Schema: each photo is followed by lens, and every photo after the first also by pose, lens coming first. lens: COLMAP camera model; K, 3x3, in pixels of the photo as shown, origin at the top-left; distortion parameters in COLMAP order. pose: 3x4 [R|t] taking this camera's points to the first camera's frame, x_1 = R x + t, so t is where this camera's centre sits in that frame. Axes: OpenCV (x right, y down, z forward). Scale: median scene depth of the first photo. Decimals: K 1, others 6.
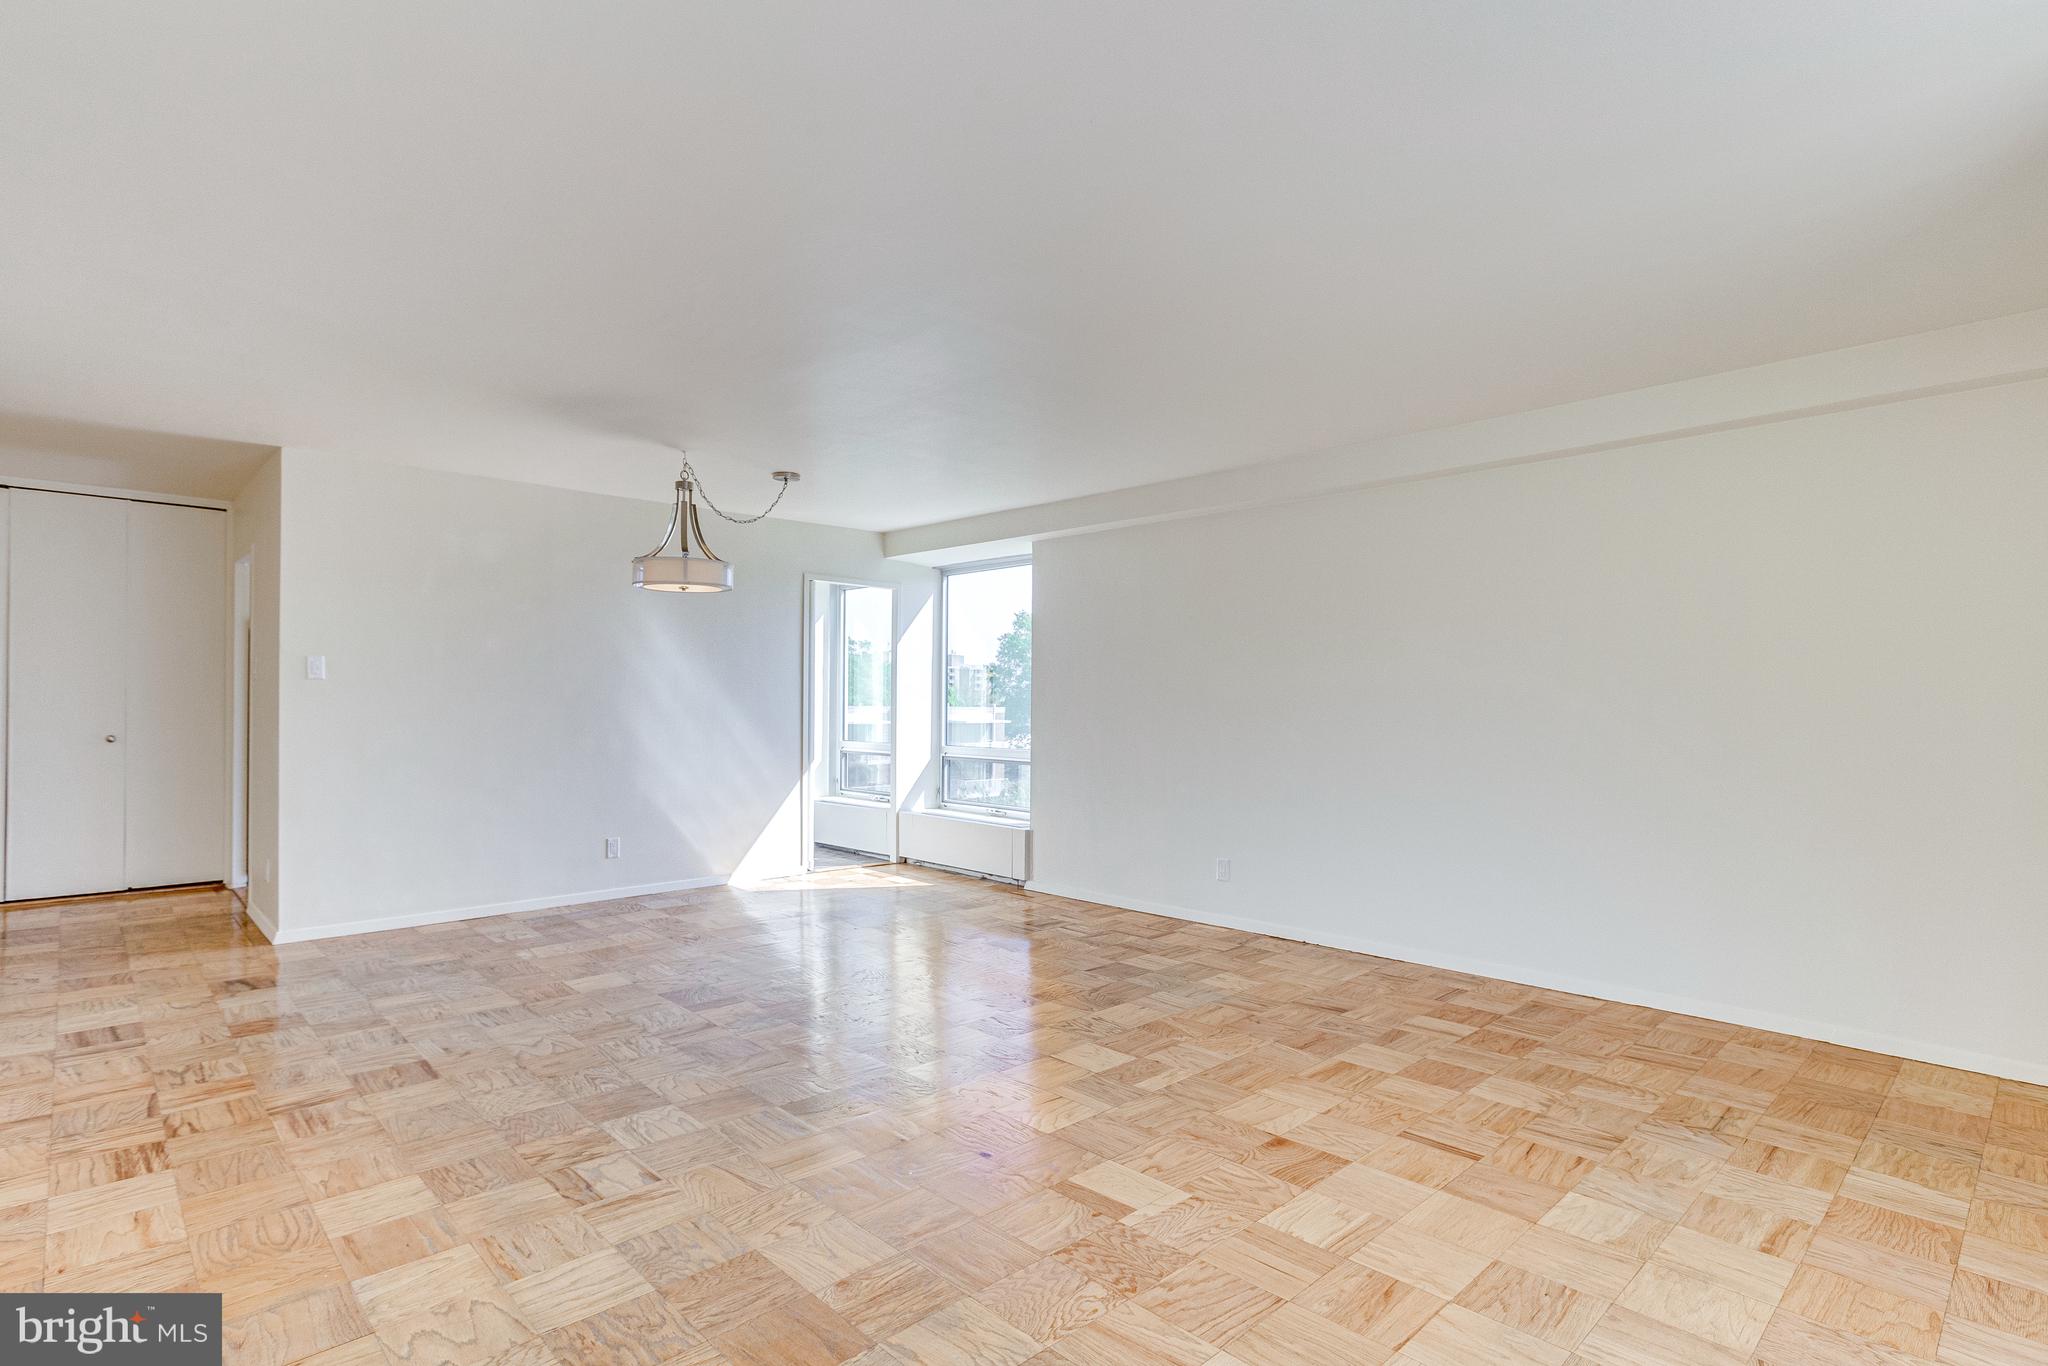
lens RADIAL K [[1020.2, 0, 1022.9], [0, 1020.2, 700.8], [0, 0, 1]] dist [-0.046162, 0.025391]
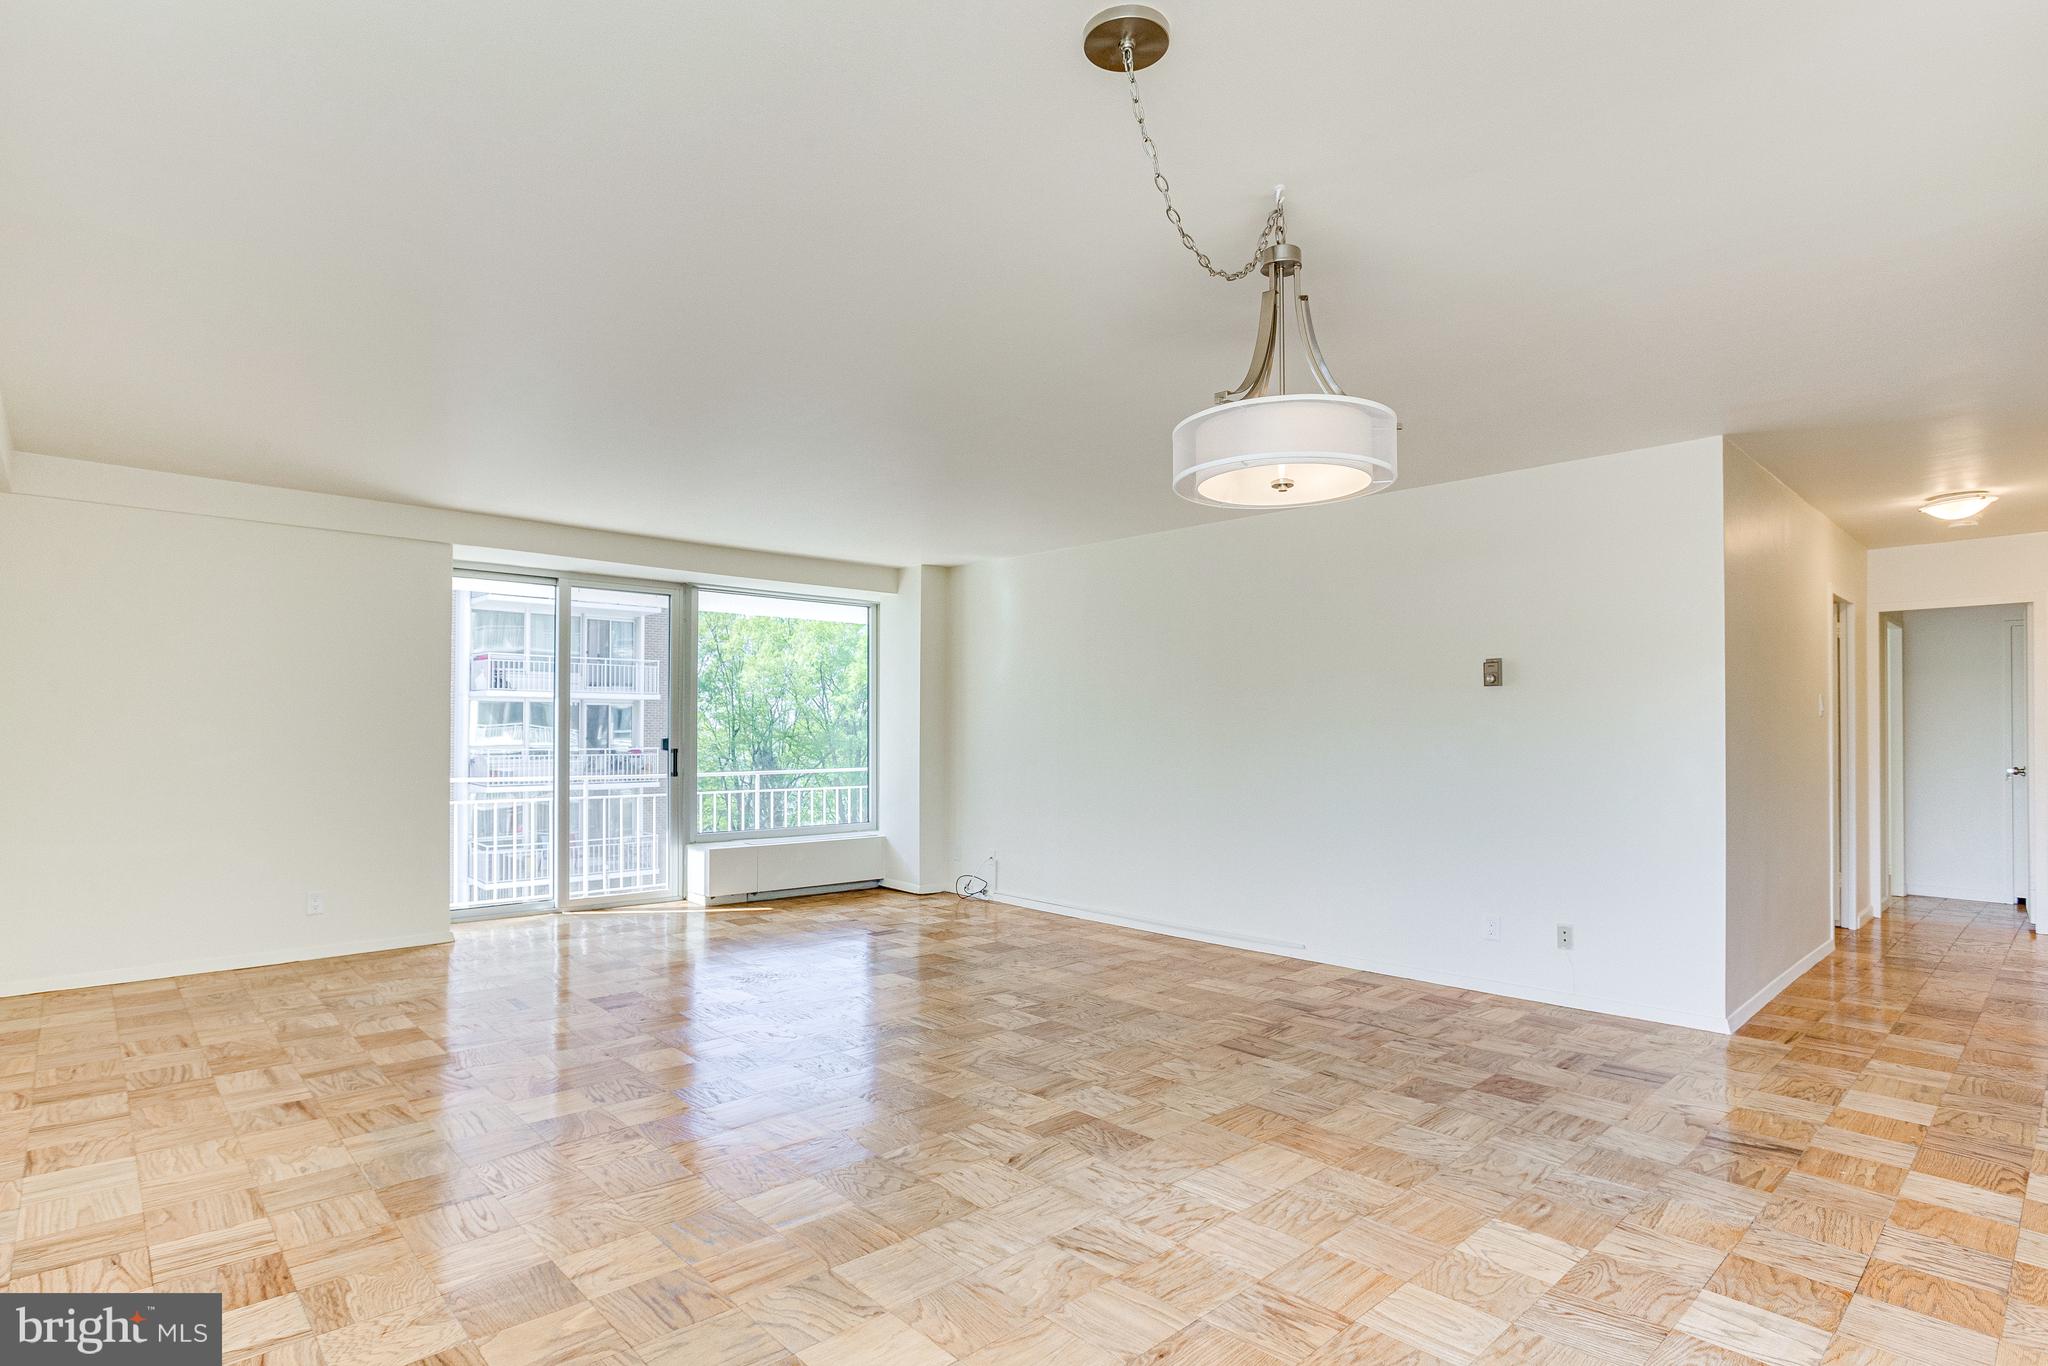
lens RADIAL K [[1031.0, 0, 1021.0], [0, 1031.0, 714.9], [0, 0, 1]] dist [-0.048944, 0.026679]
pose [[-0.999860, -0.011083, 0.012566, -0.315763], [-0.011312, 0.999768, -0.018322, -0.000767], [-0.012360, -0.018461, -0.999753, 2.026853]]
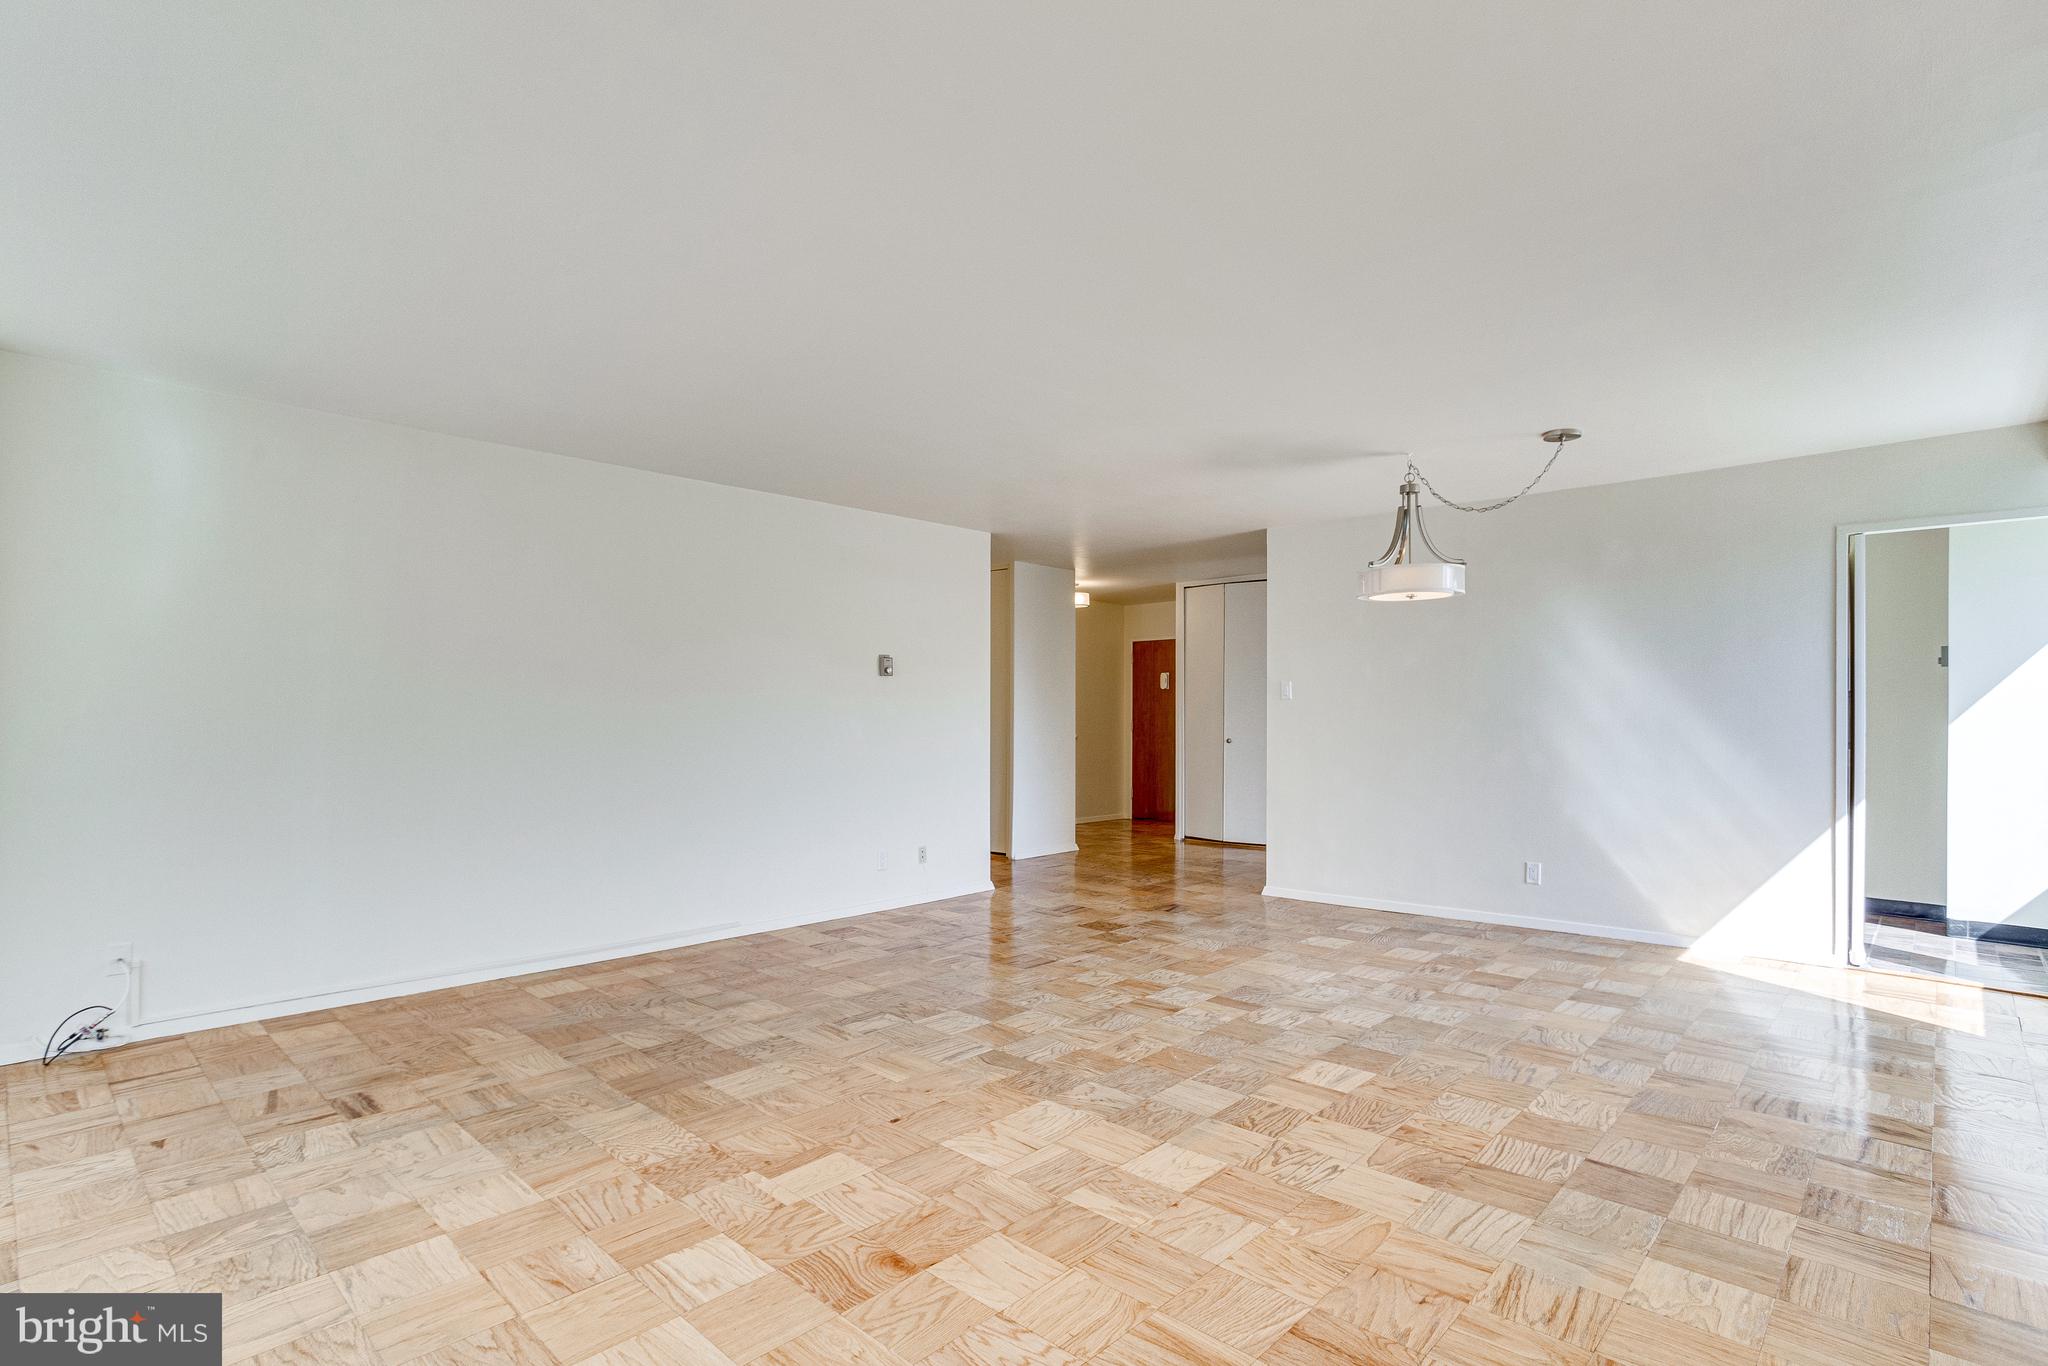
lens RADIAL K [[1000.6, 0, 1011.5], [0, 1000.6, 686.5], [0, 0, 1]] dist [-0.040799, 0.023775]
pose [[0.048212, -0.034735, -0.998233, 0.812587], [0.002946, 0.999396, -0.034633, 0.008392], [0.998833, -0.001271, 0.048286, 0.814270]]
